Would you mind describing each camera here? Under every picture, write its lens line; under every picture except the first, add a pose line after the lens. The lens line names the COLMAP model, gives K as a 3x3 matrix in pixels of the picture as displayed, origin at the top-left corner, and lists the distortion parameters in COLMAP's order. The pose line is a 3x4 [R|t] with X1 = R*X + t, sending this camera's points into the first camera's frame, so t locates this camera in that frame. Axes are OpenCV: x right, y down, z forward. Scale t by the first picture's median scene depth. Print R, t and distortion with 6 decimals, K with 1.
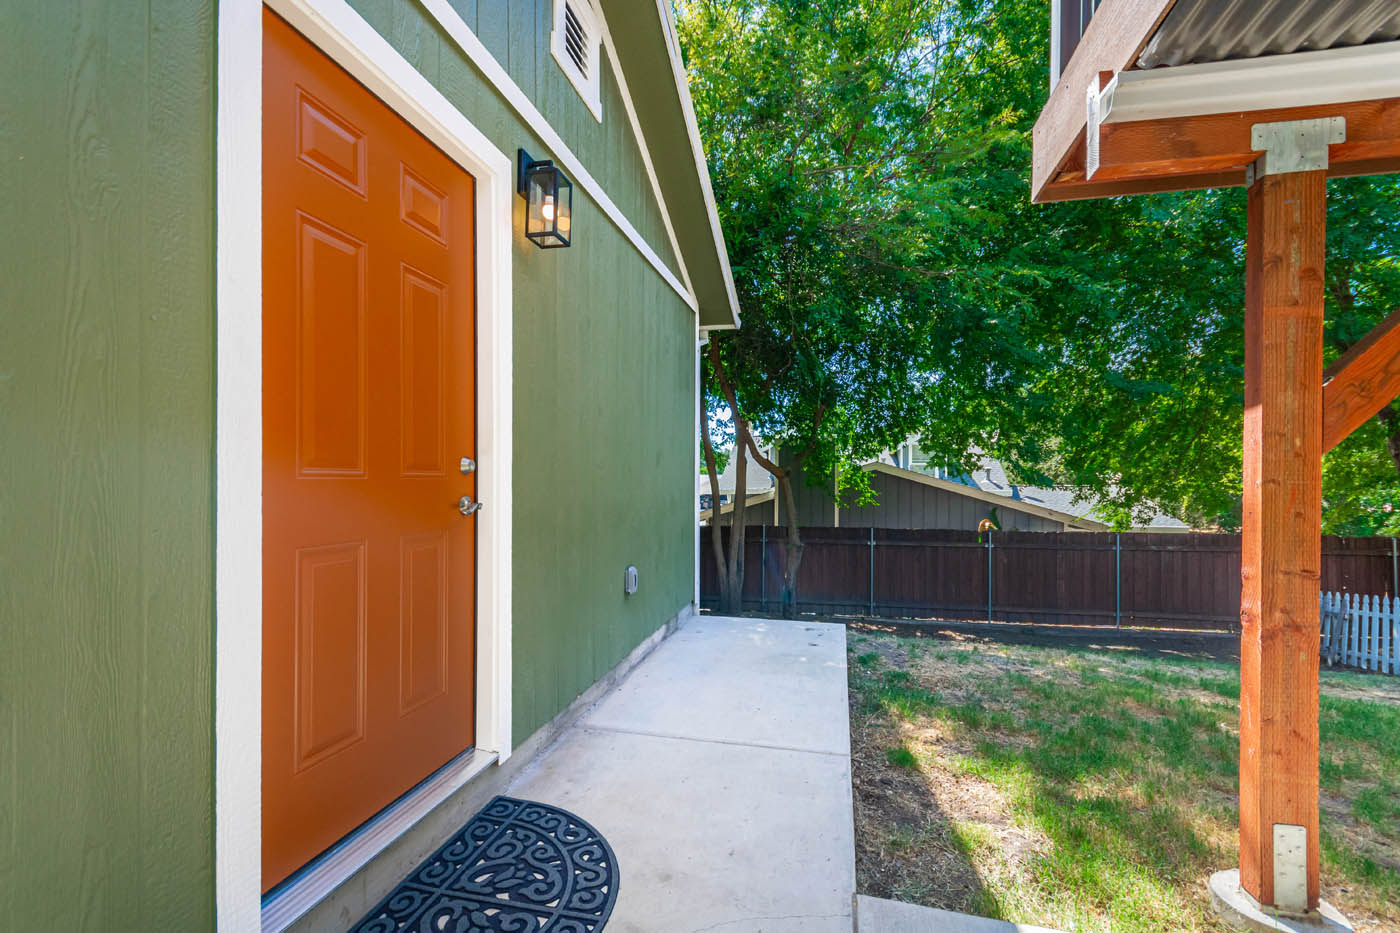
lens RADIAL K [[627.3, 0, 709.3], [0, 627.3, 461.4], [0, 0, 1]] dist [0.004627, 0.000408]
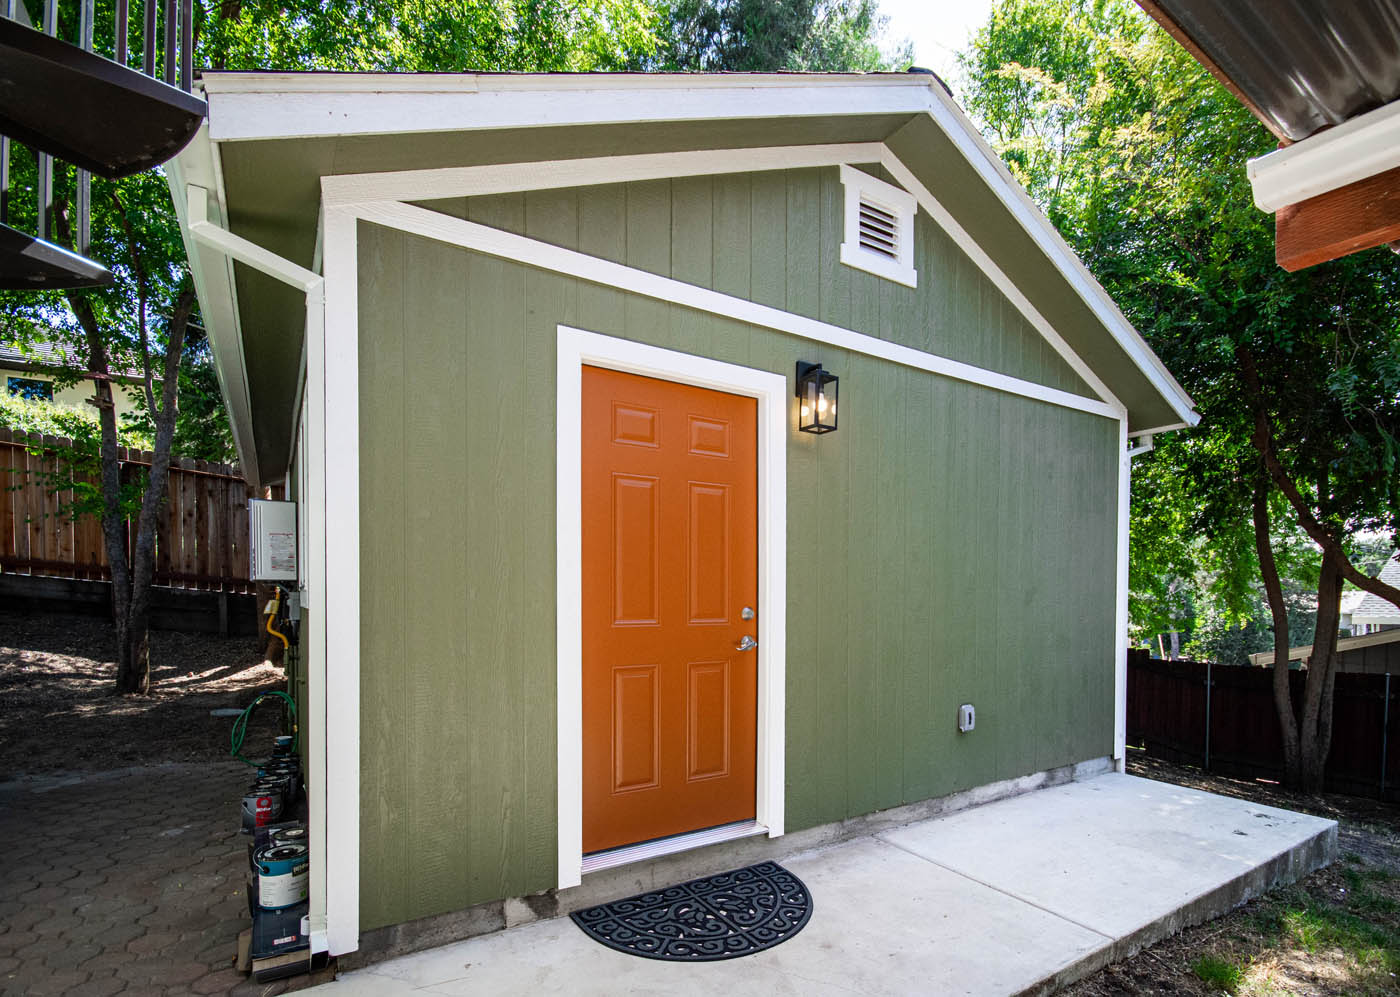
lens RADIAL K [[699.8, 0, 748.1], [0, 699.8, 581.9], [0, 0, 1]] dist [-0.003707, 0.000279]
pose [[0.720089, -0.006711, -0.693849, 0.588739], [0.014739, 0.999876, 0.005625, -0.062218], [0.693725, -0.014277, 0.720098, -0.086012]]
